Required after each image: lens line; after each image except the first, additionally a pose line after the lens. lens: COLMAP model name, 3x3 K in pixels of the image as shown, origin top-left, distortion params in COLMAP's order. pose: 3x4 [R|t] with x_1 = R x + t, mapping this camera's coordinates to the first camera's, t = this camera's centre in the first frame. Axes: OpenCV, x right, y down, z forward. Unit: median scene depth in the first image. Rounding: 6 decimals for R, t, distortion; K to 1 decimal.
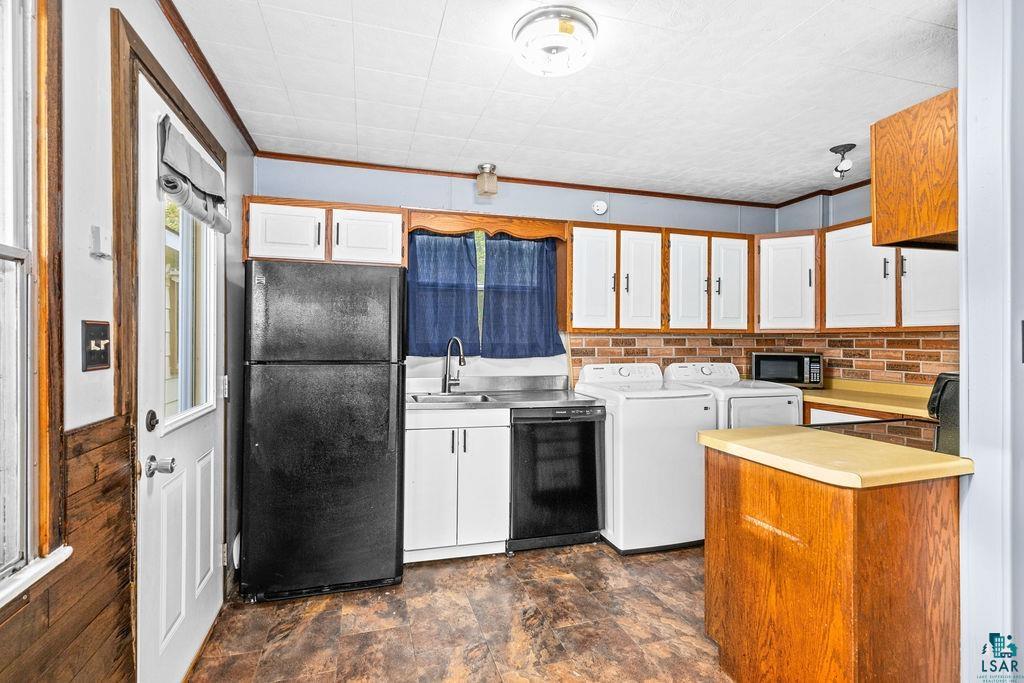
lens RADIAL K [[496.6, 0, 513.0], [0, 496.6, 337.2], [0, 0, 1]] dist [-0.000285, -0.000263]
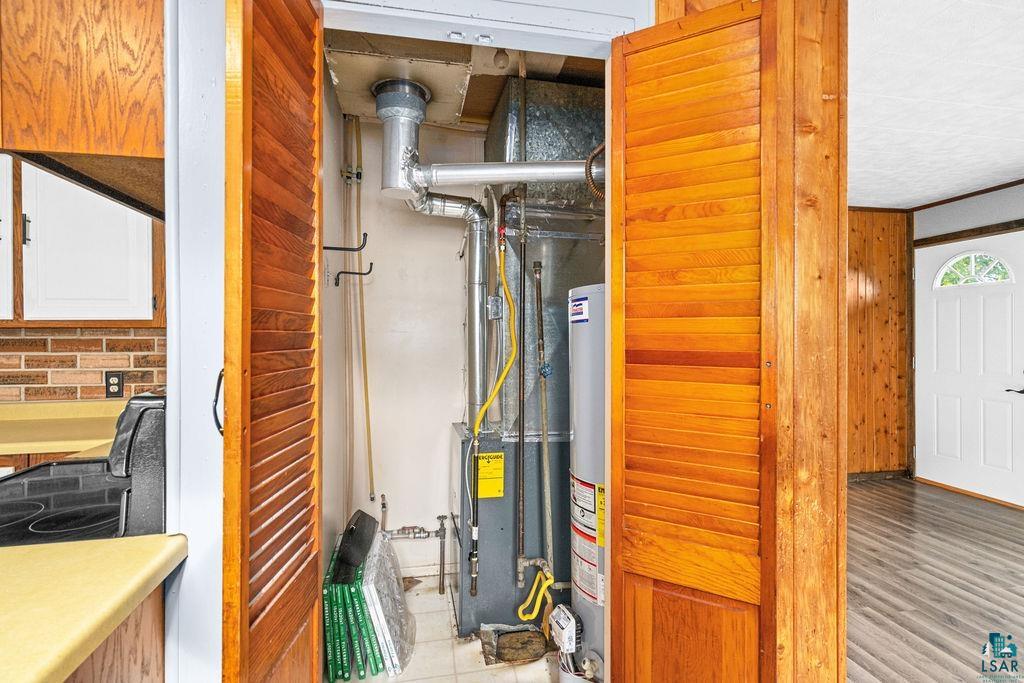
lens RADIAL K [[496.6, 0, 513.0], [0, 496.6, 337.2], [0, 0, 1]] dist [-0.000285, -0.000263]
pose [[0.099141, 0.001605, 0.995072, 0.154094], [-0.003000, 0.999995, -0.001314, 0.000991], [-0.995069, -0.002855, 0.099146, 0.233901]]
